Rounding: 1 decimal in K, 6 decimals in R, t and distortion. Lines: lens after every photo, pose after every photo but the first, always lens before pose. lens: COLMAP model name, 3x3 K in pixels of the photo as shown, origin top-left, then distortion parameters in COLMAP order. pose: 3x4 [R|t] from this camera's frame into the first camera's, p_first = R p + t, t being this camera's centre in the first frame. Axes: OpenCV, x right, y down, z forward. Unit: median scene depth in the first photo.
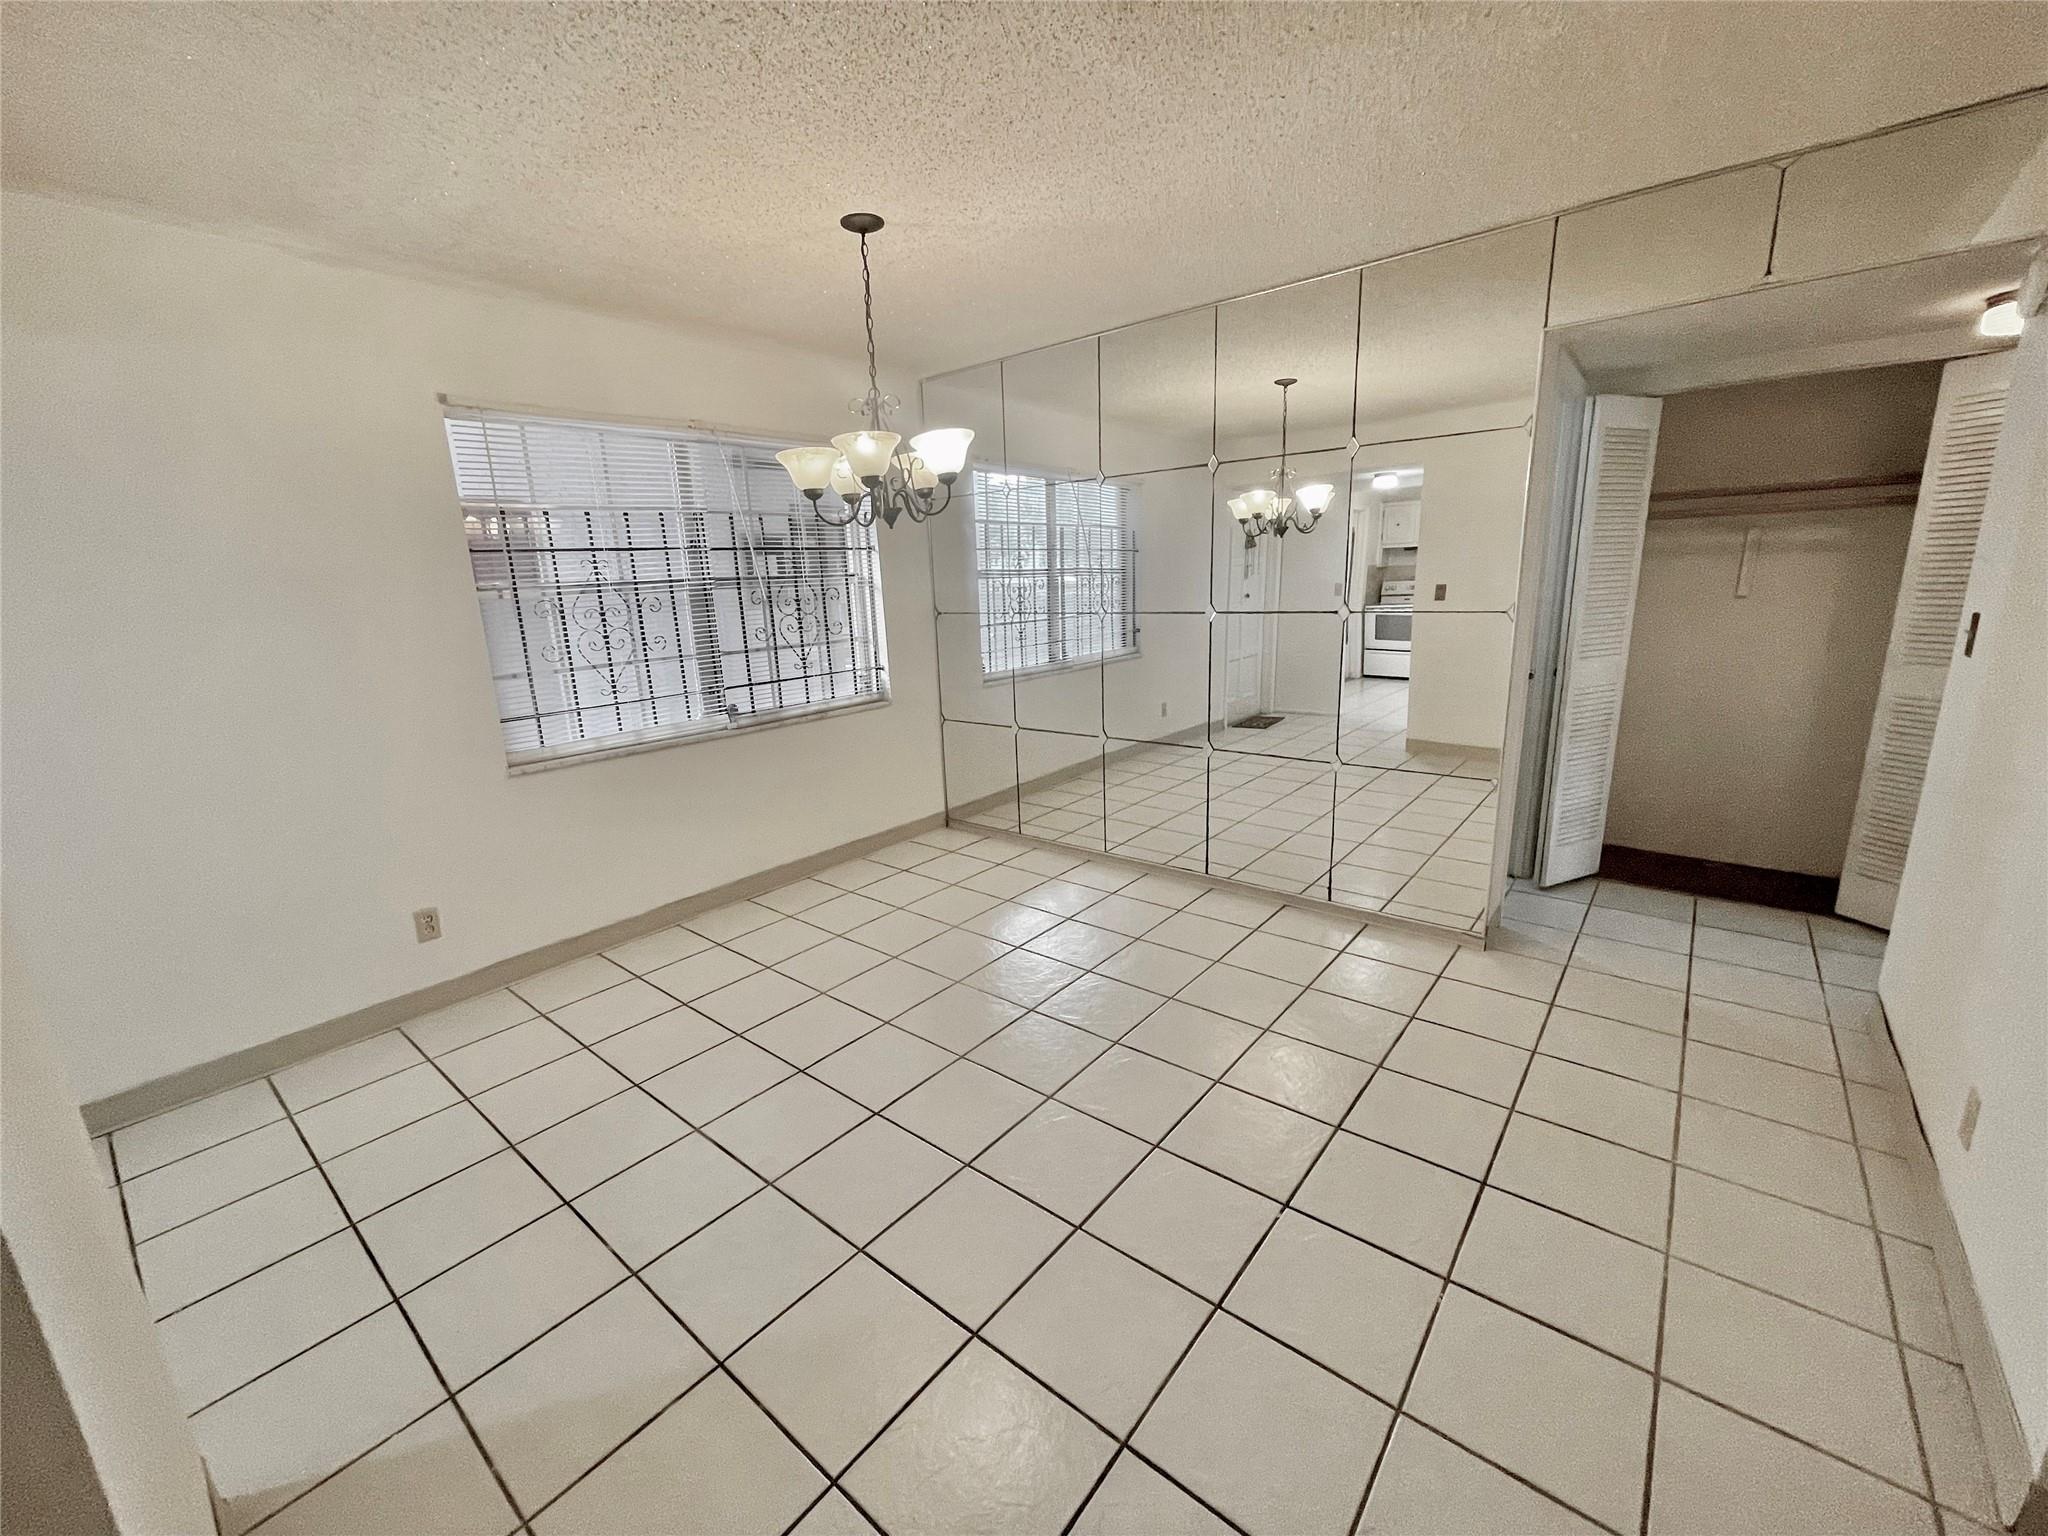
lens RADIAL K [[825.4, 0, 1005.1], [0, 825.4, 779.2], [0, 0, 1]] dist [-0.002797, 0.000073]
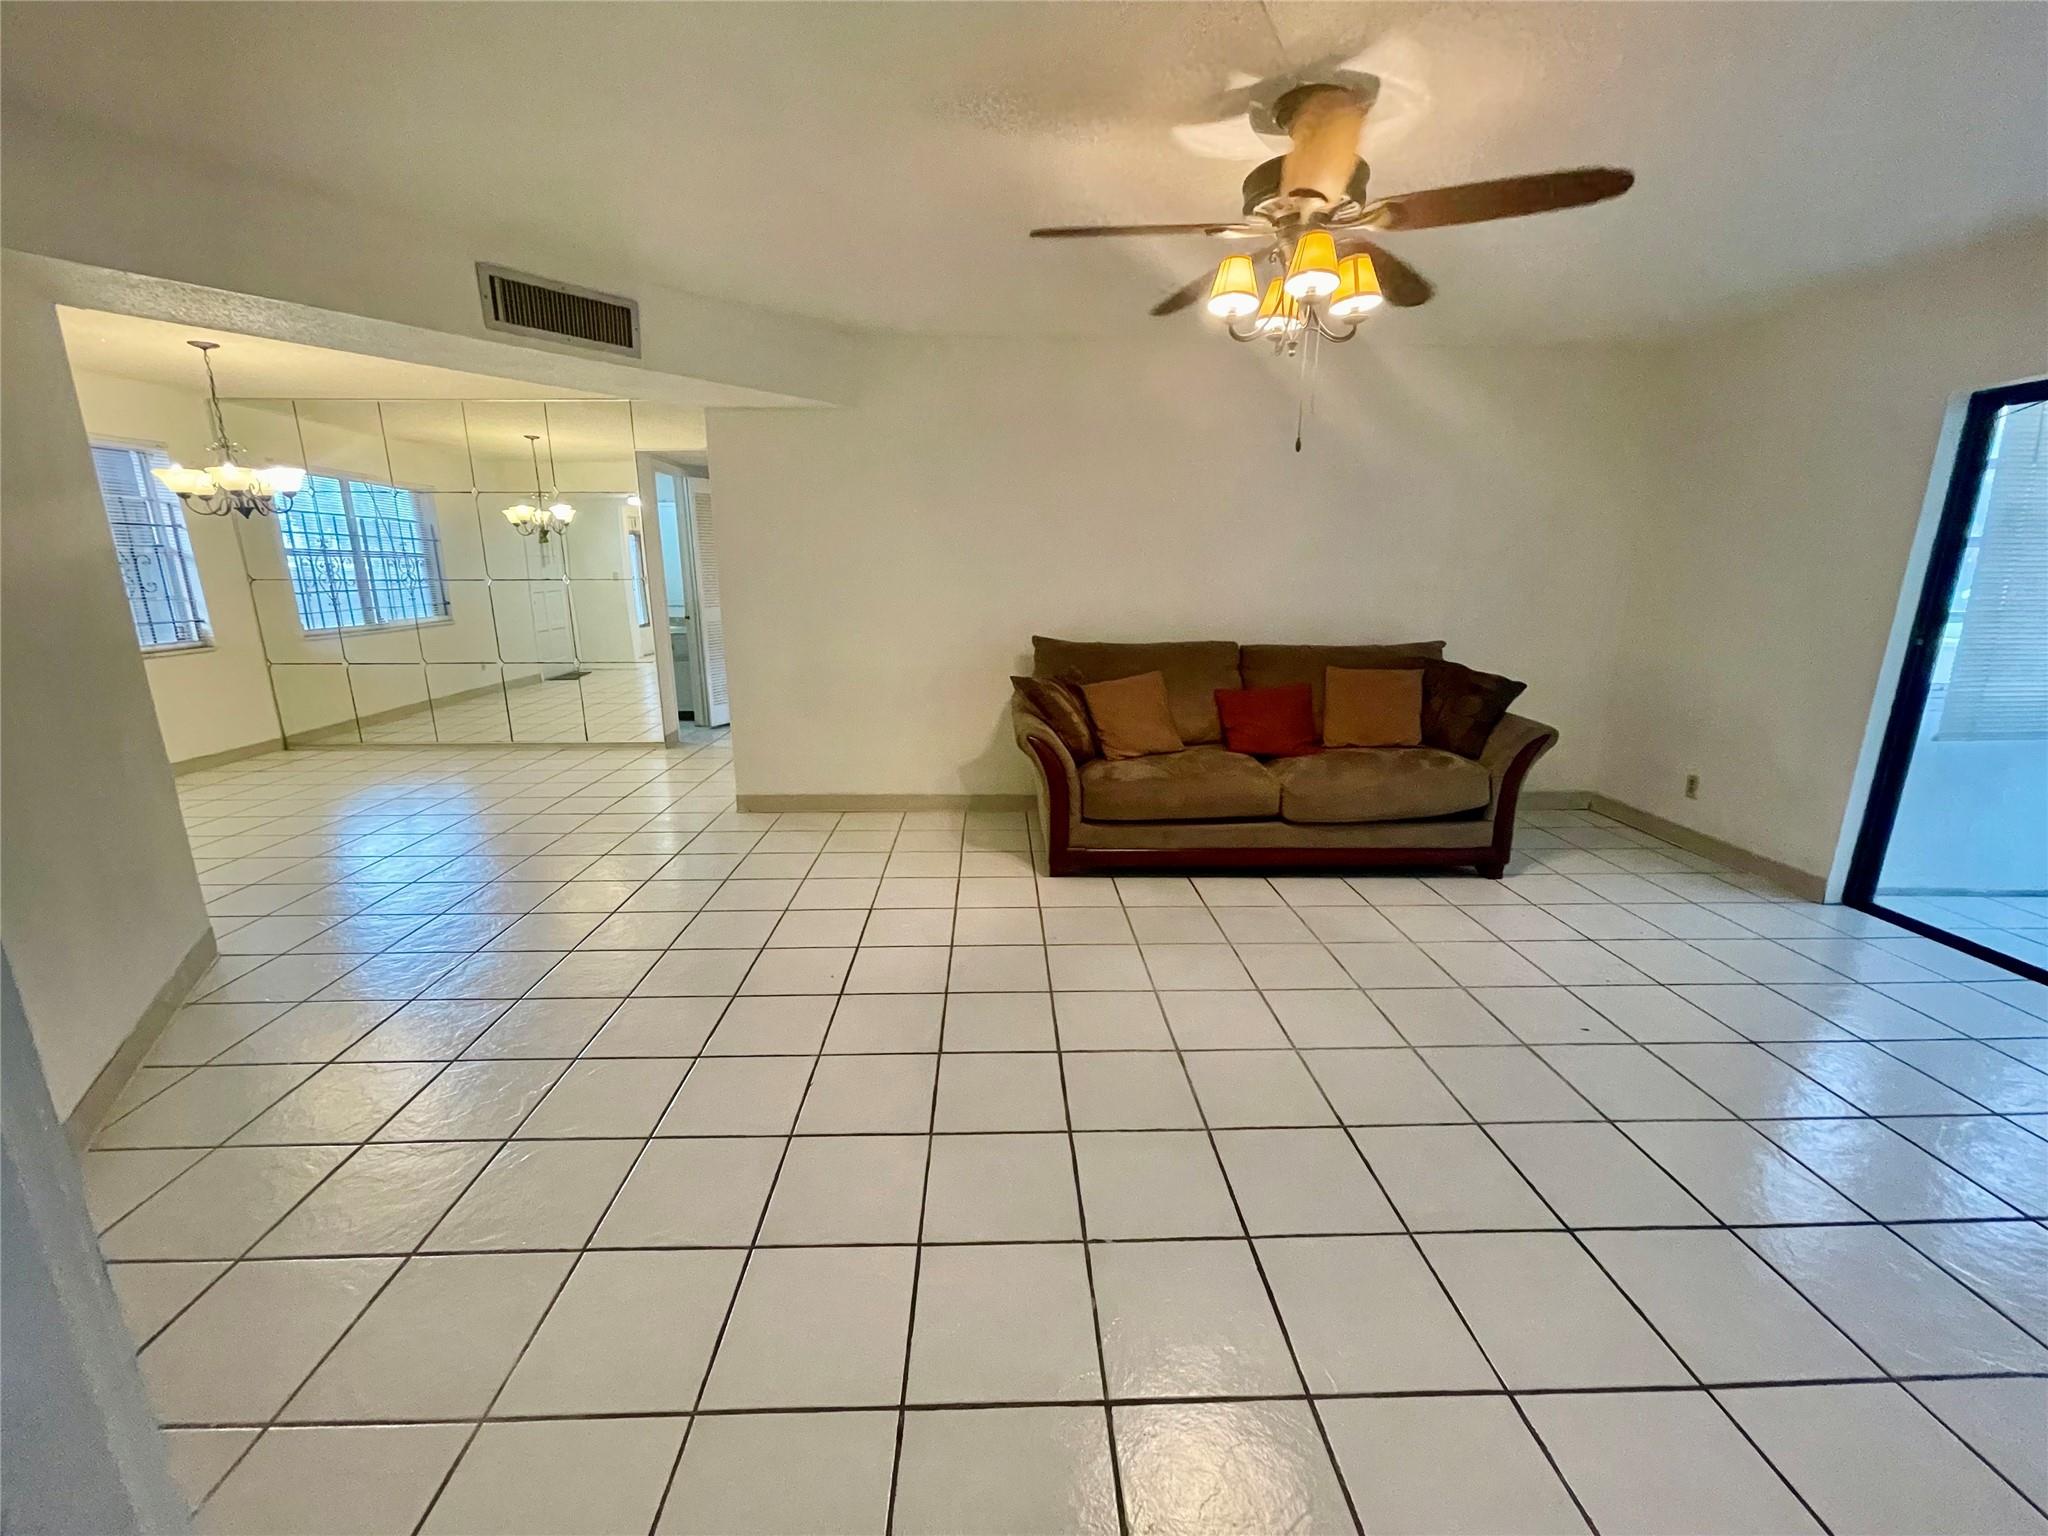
lens RADIAL K [[825.4, 0, 1024.0], [0, 825.4, 769.3], [0, 0, 1]] dist [-0.002797, 0.000073]
pose [[0.739949, -0.121657, 0.661570, -0.063243], [0.130409, 0.990794, 0.036339, 0.166310], [-0.659901, 0.059386, 0.749002, -0.607454]]
